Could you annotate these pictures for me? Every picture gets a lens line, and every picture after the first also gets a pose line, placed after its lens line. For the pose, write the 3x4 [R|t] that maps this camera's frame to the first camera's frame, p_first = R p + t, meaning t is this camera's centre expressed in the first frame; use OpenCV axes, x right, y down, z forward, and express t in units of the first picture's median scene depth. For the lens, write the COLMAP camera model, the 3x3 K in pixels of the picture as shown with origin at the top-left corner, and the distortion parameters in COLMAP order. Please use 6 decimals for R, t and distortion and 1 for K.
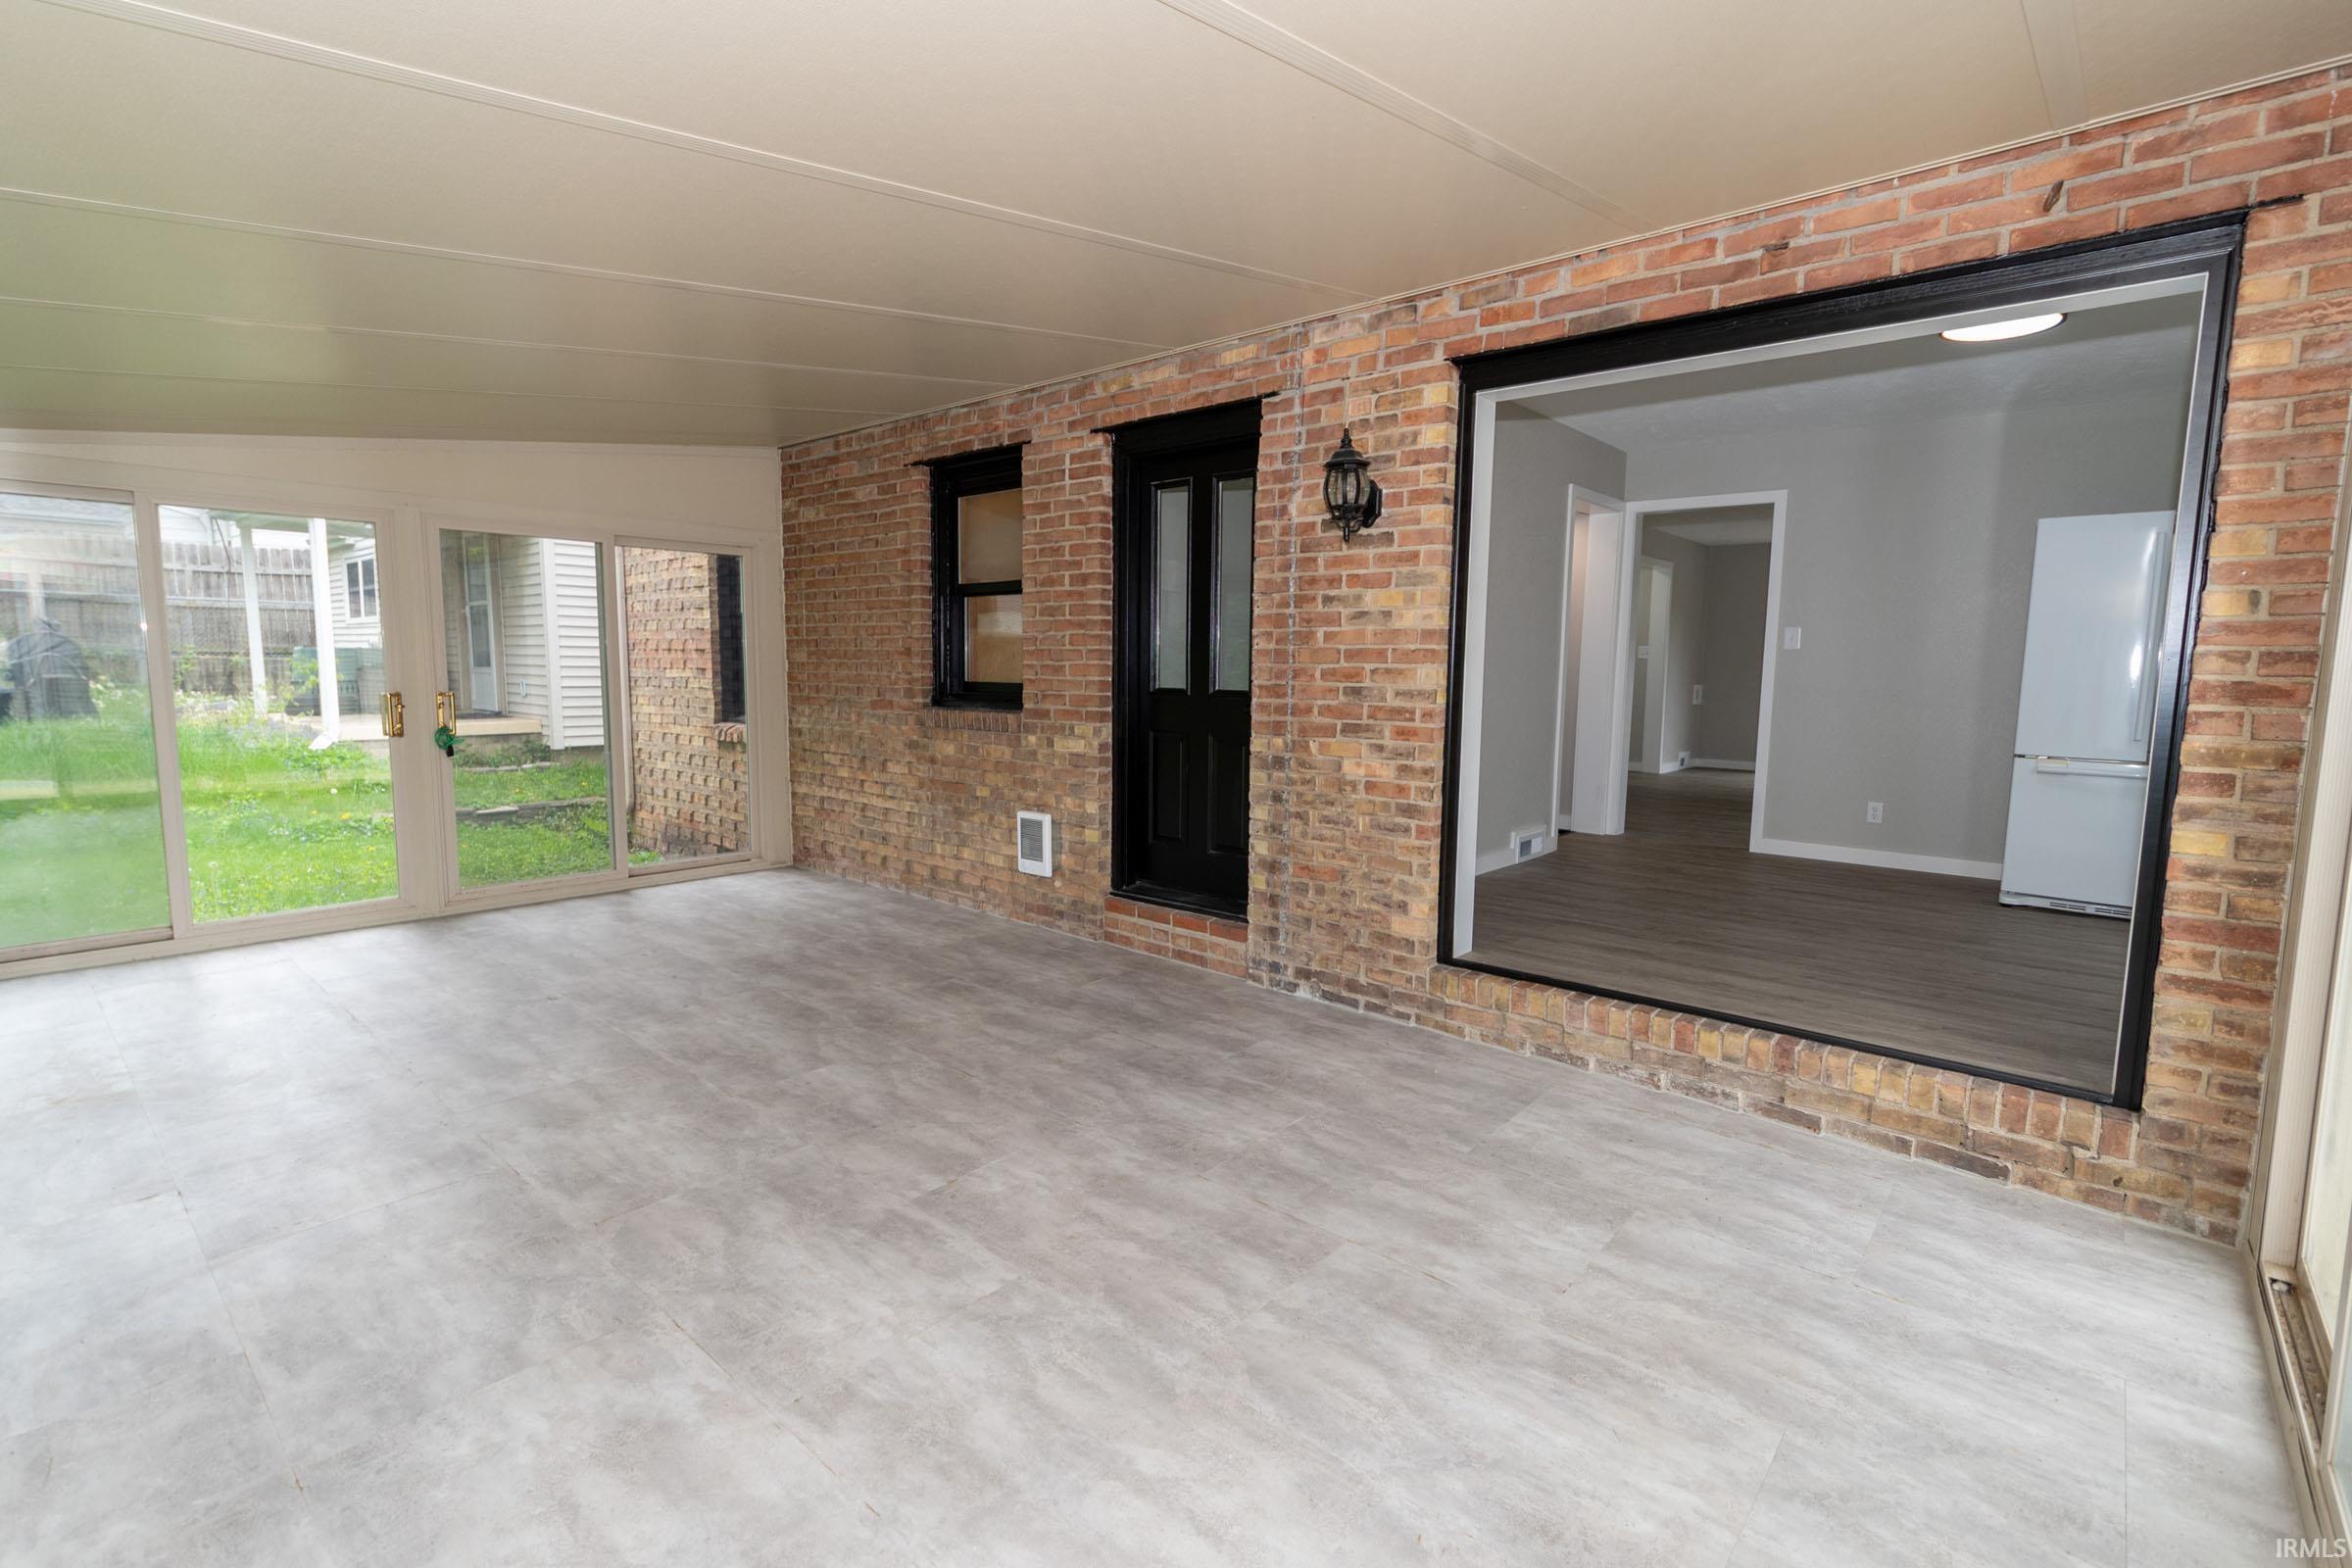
lens RADIAL K [[1048.0, 0, 1176.0], [0, 1048.0, 784.0], [0, 0, 1]] dist [0.000092, -0.000135]
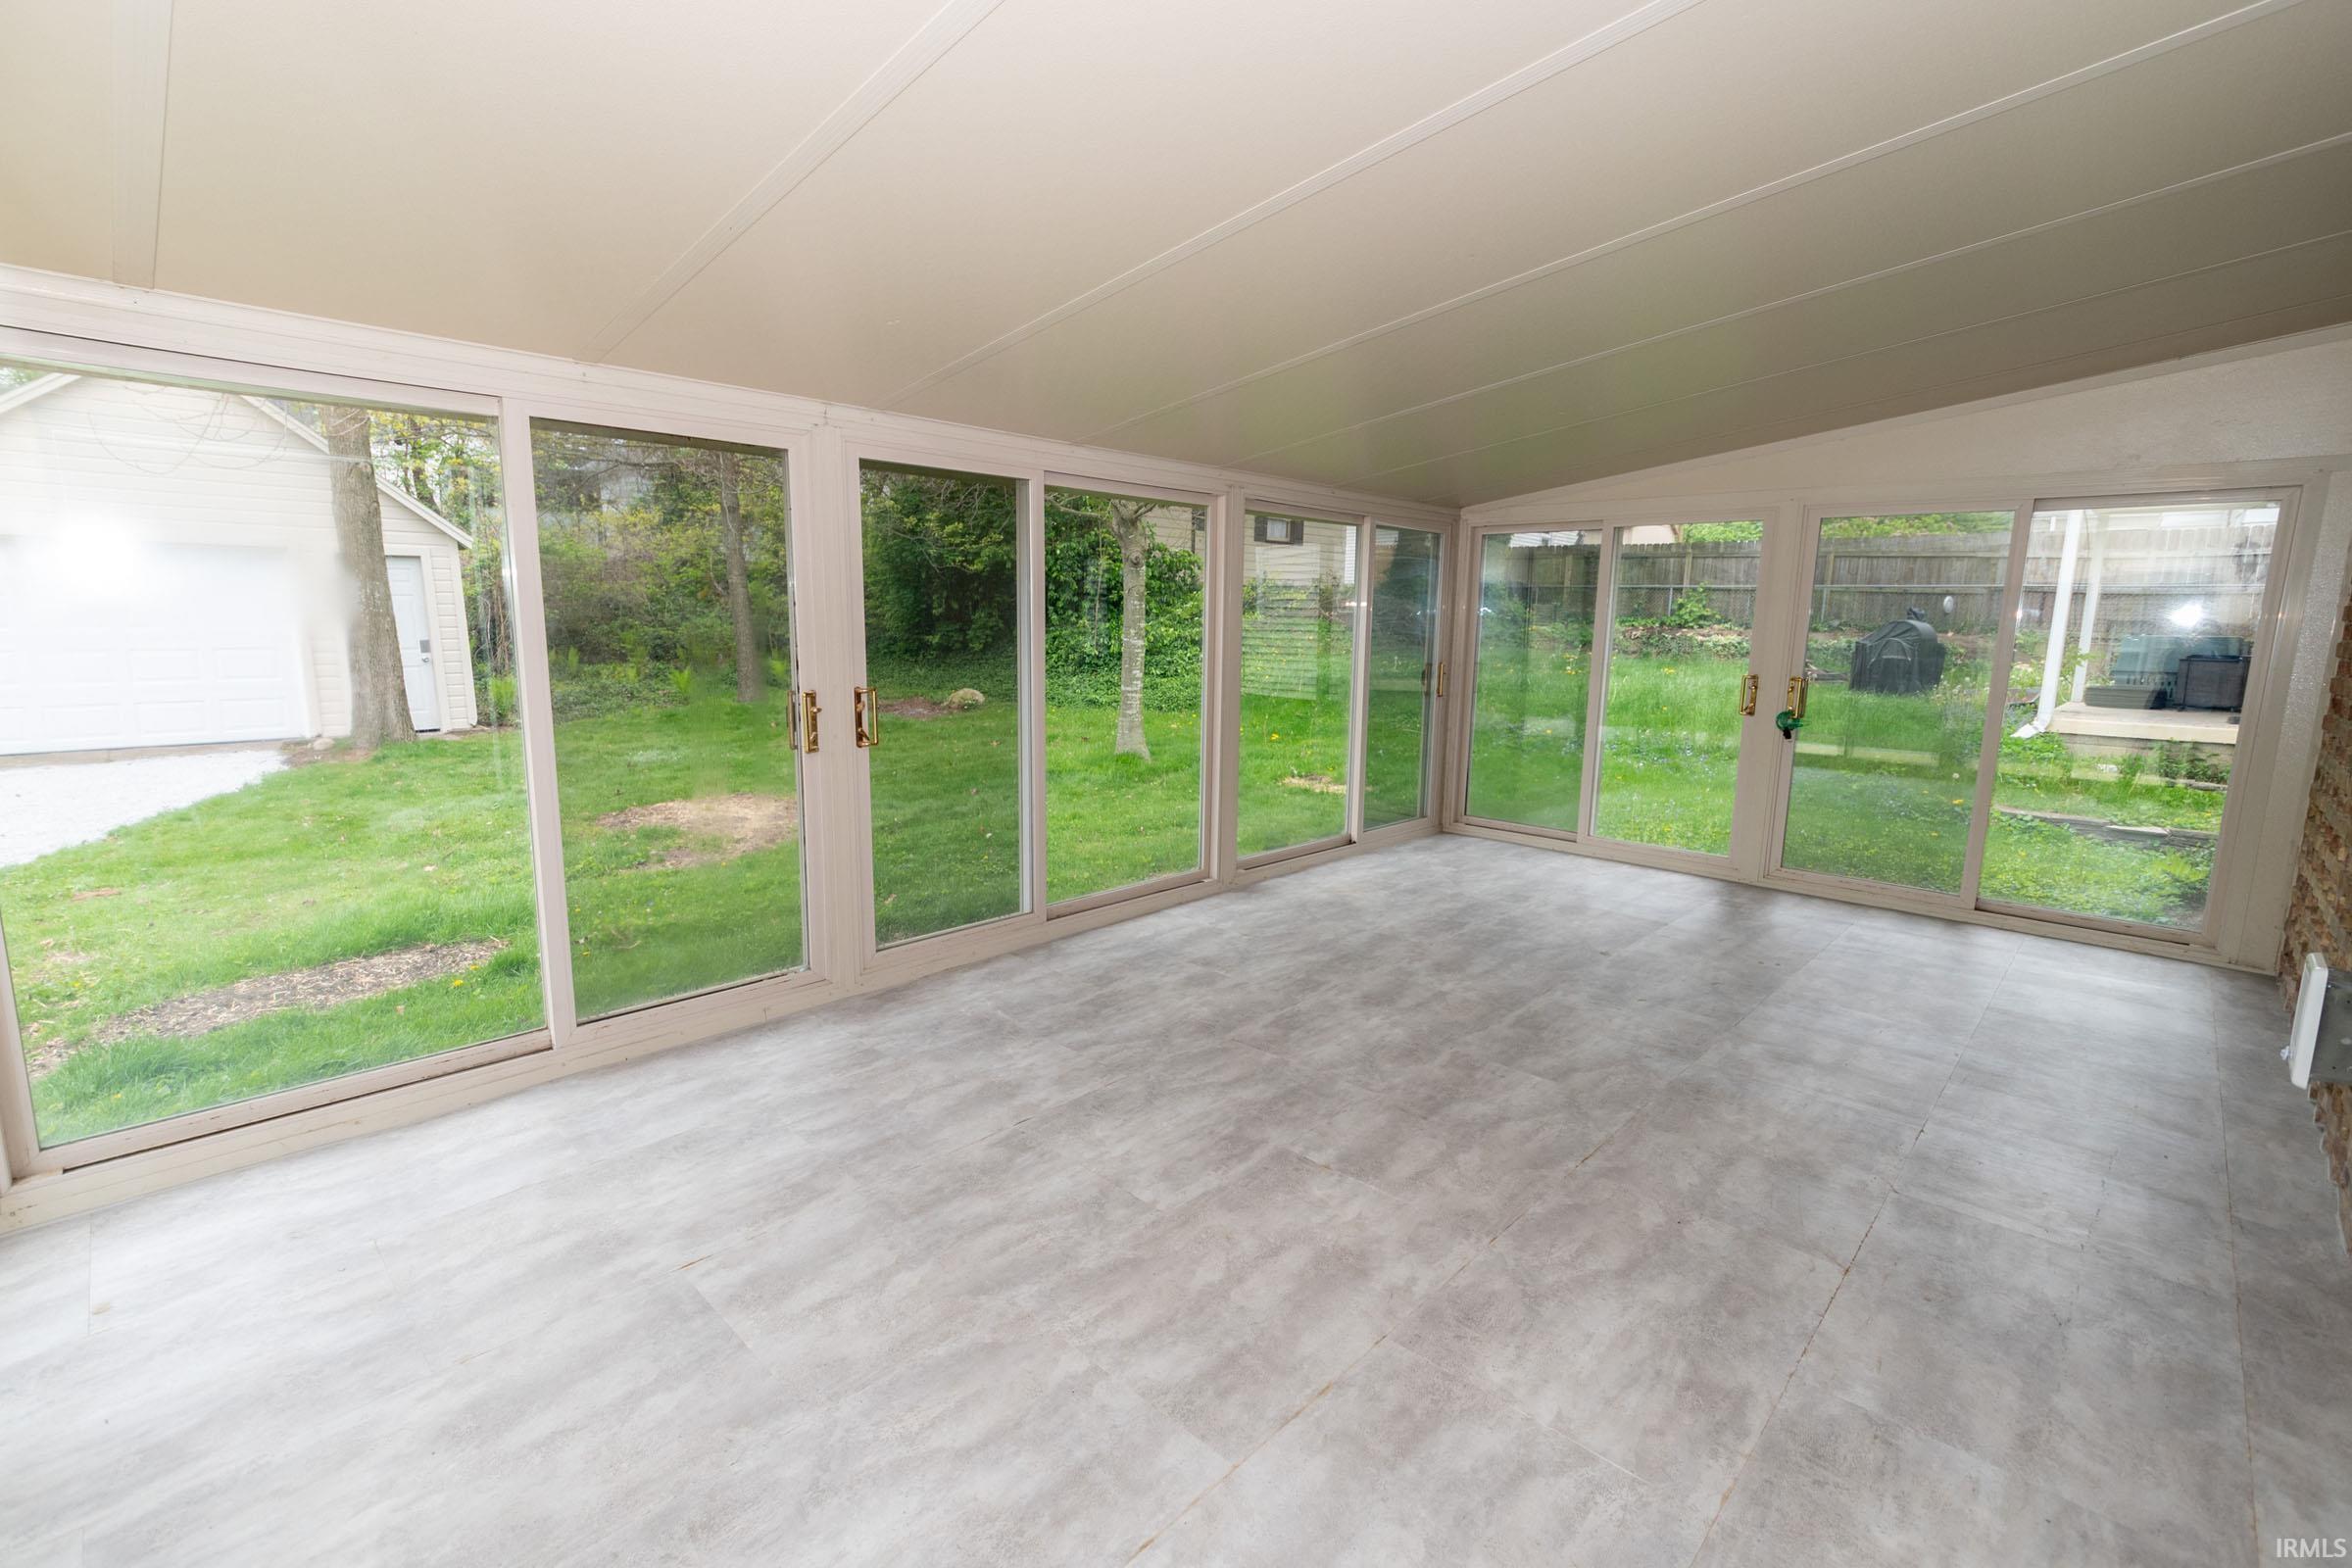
lens RADIAL K [[1062.3, 0, 1176.0], [0, 1062.3, 784.0], [0, 0, 1]] dist [-0.000654, -0.000543]
pose [[-0.053647, 0.144864, -0.987996, 0.726757], [-0.134744, 0.979322, 0.150908, -0.110521], [0.989427, 0.141222, -0.033018, 0.820126]]
